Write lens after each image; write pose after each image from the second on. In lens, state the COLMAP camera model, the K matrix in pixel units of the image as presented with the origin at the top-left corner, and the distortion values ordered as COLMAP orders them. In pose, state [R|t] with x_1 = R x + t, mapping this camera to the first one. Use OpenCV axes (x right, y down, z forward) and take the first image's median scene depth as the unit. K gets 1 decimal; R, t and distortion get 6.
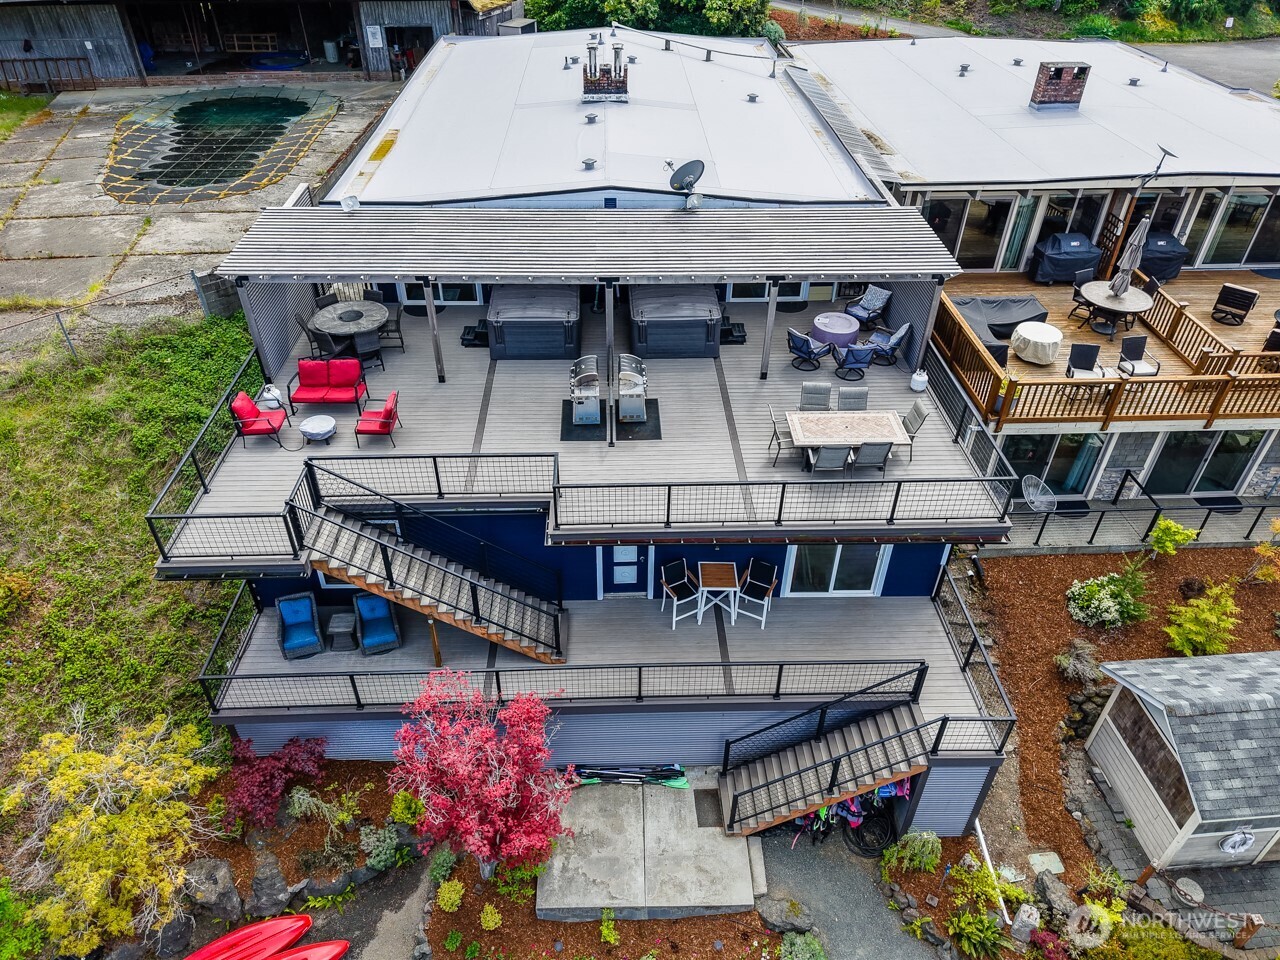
lens RADIAL K [[850.5, 0, 640.0], [0, 850.5, 480.0], [0, 0, 1]] dist [0.054334, -0.037298]
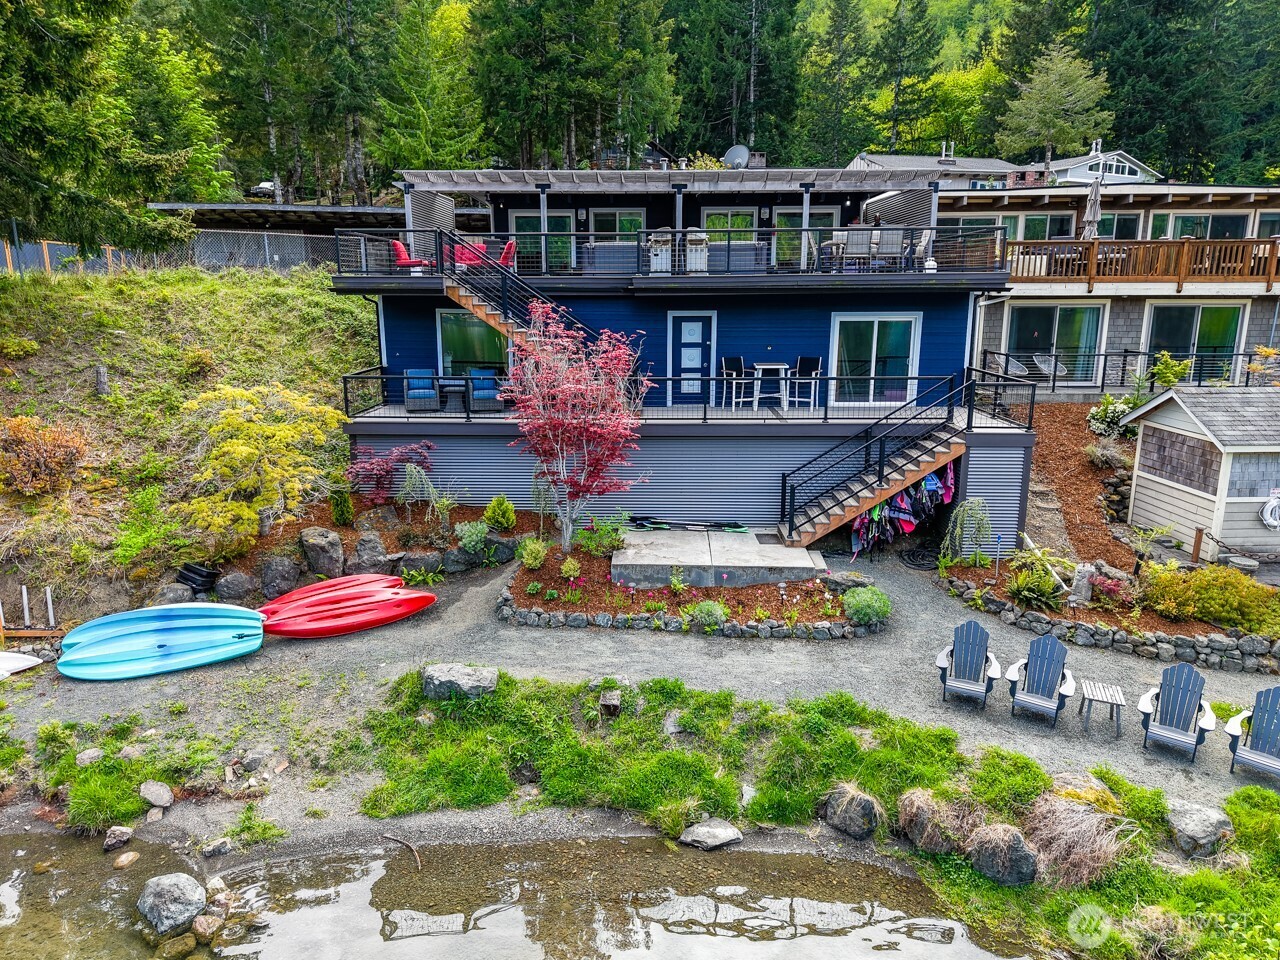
lens RADIAL K [[850.5, 0, 640.0], [0, 850.5, 480.0], [0, 0, 1]] dist [0.054334, -0.037298]
pose [[0.998262, -0.000036, -0.058940, -0.018036], [-0.025208, 0.903671, -0.427485, 0.714273], [0.053278, 0.428227, 0.902099, -0.005407]]
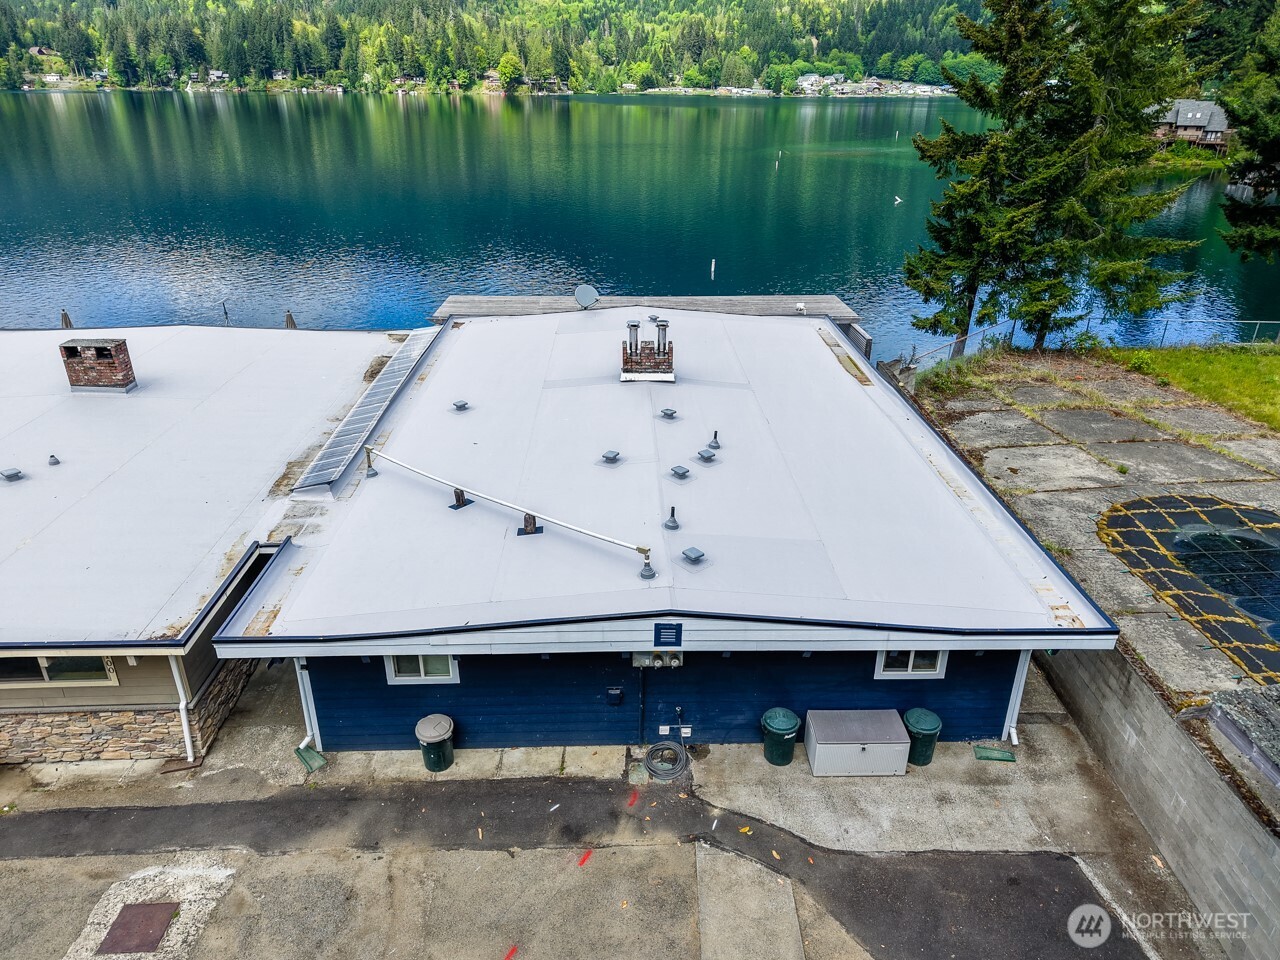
lens RADIAL K [[850.5, 0, 640.0], [0, 850.5, 480.0], [0, 0, 1]] dist [0.054334, -0.037298]
pose [[-0.999795, -0.019989, -0.003327, -0.043672], [-0.012150, 0.459948, 0.887863, -1.615859], [-0.016217, 0.887721, -0.460096, 2.072770]]
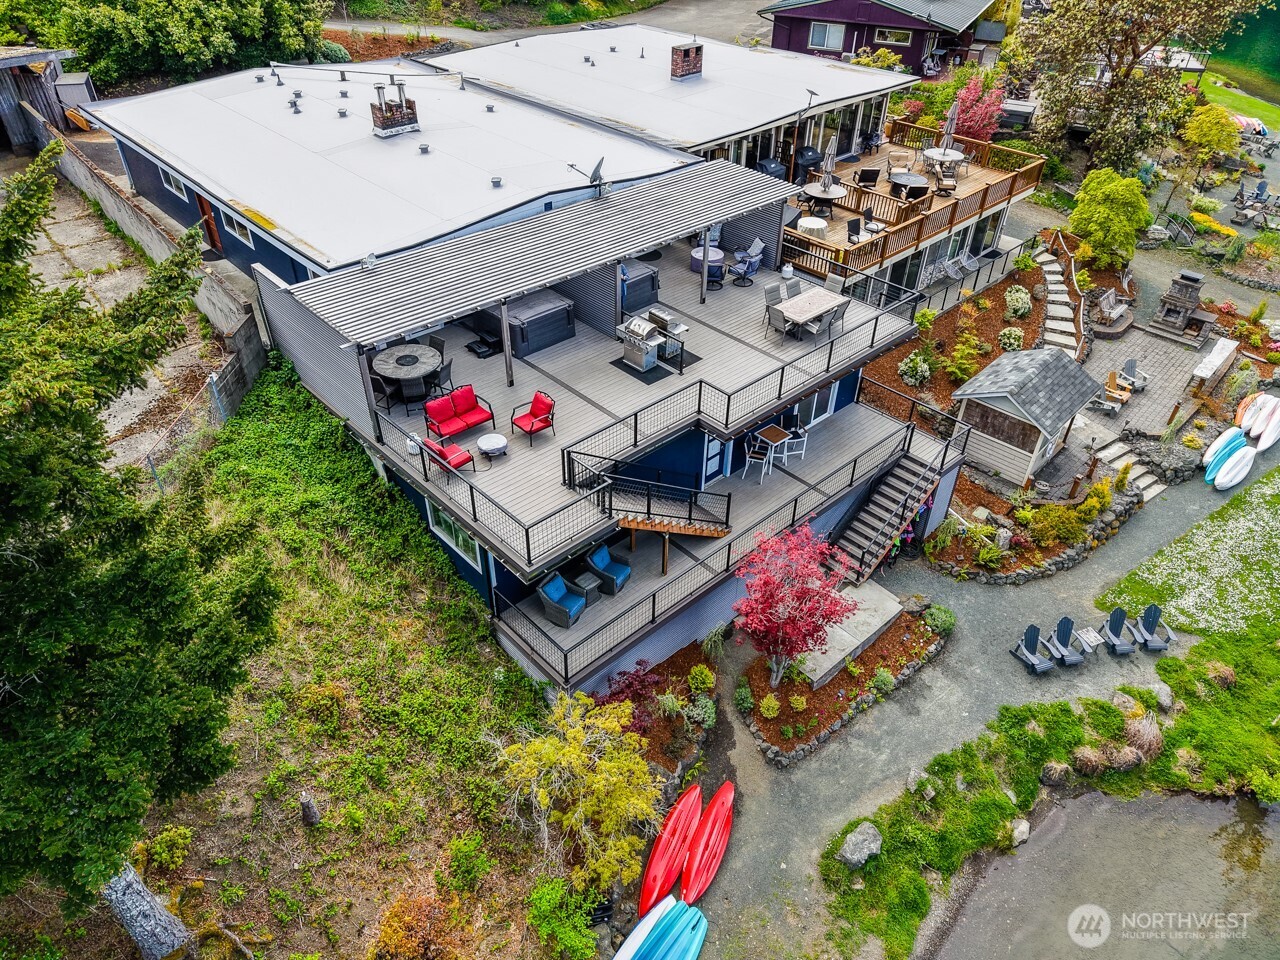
lens RADIAL K [[850.5, 0, 640.0], [0, 850.5, 480.0], [0, 0, 1]] dist [0.054334, -0.037298]
pose [[0.753704, -0.400570, 0.521032, -0.779136], [0.394974, 0.909726, 0.128044, -0.079912], [-0.525287, 0.109287, 0.843878, -0.056276]]
